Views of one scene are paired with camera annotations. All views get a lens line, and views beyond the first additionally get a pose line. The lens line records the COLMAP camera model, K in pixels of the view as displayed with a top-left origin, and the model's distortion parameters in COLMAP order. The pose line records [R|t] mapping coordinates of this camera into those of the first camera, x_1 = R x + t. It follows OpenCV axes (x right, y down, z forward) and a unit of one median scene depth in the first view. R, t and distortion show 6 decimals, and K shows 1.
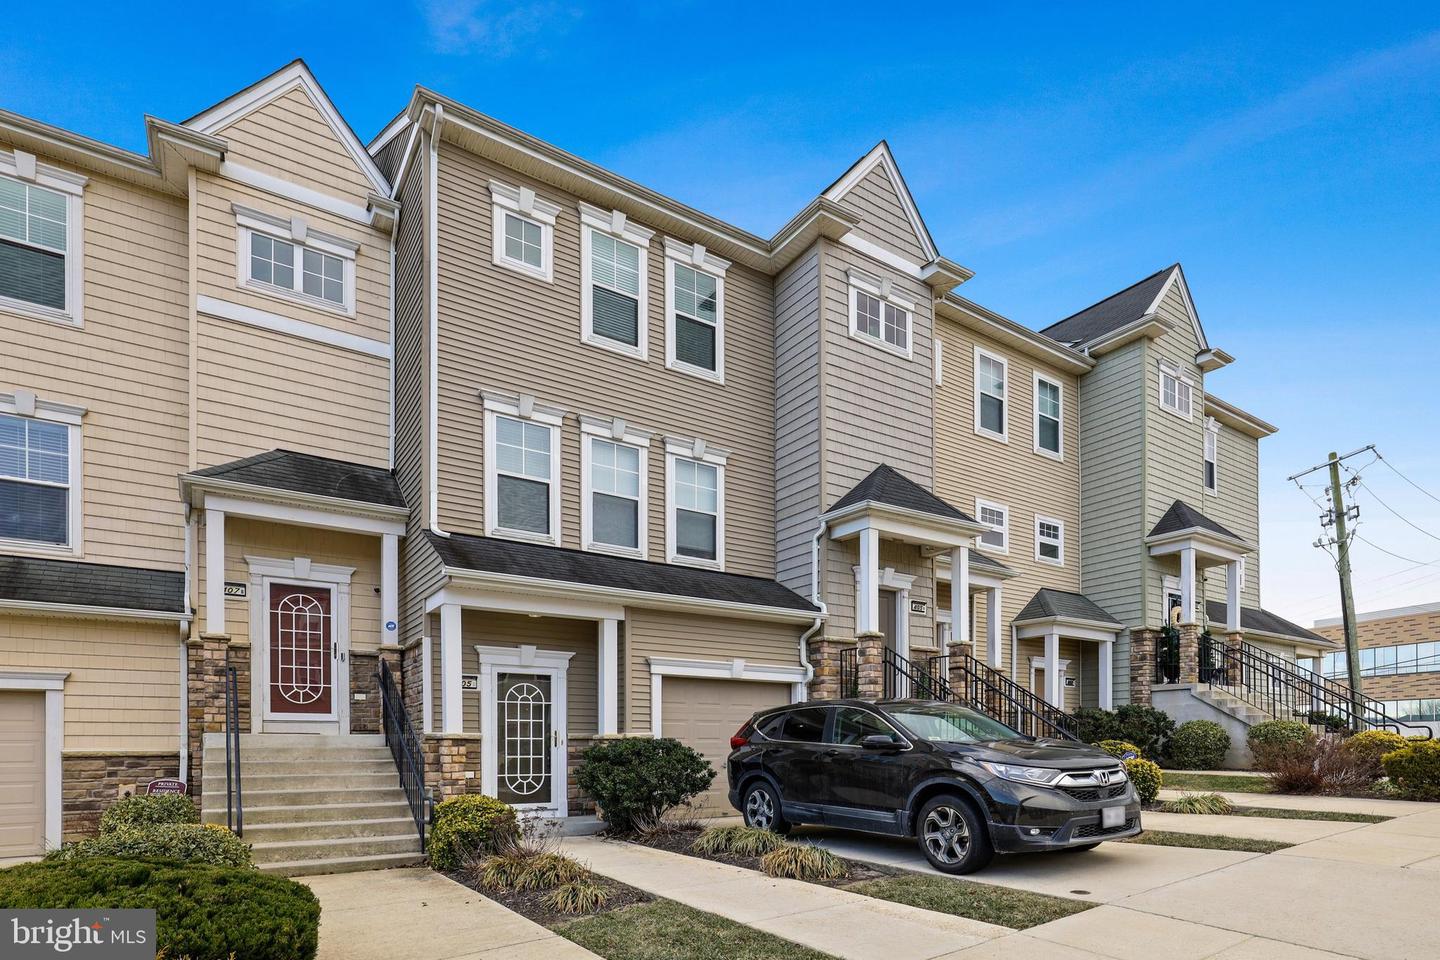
lens RADIAL K [[742.4, 0, 720.0], [0, 742.4, 480.0], [0, 0, 1]] dist [0.000708, 0.000403]
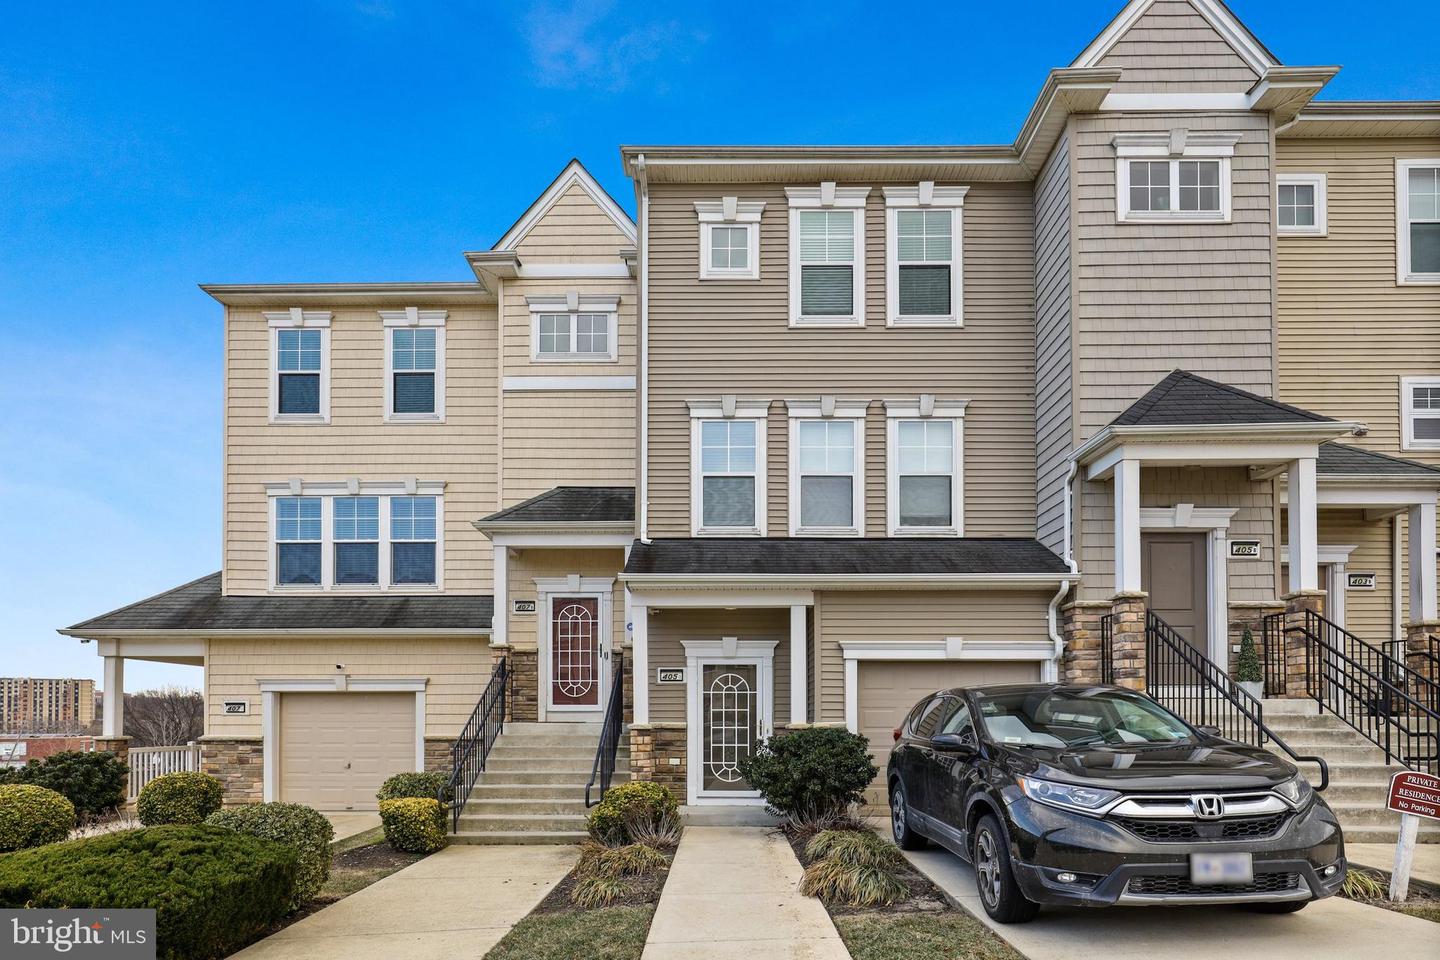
lens RADIAL K [[740.2, 0, 720.0], [0, 740.2, 464.7], [0, 0, 1]] dist [-0.000739, 0.000117]
pose [[0.830624, -0.180827, -0.526655, 0.271813], [0.187097, 0.981448, -0.041895, 0.023585], [0.524460, -0.063737, 0.849046, 0.113133]]
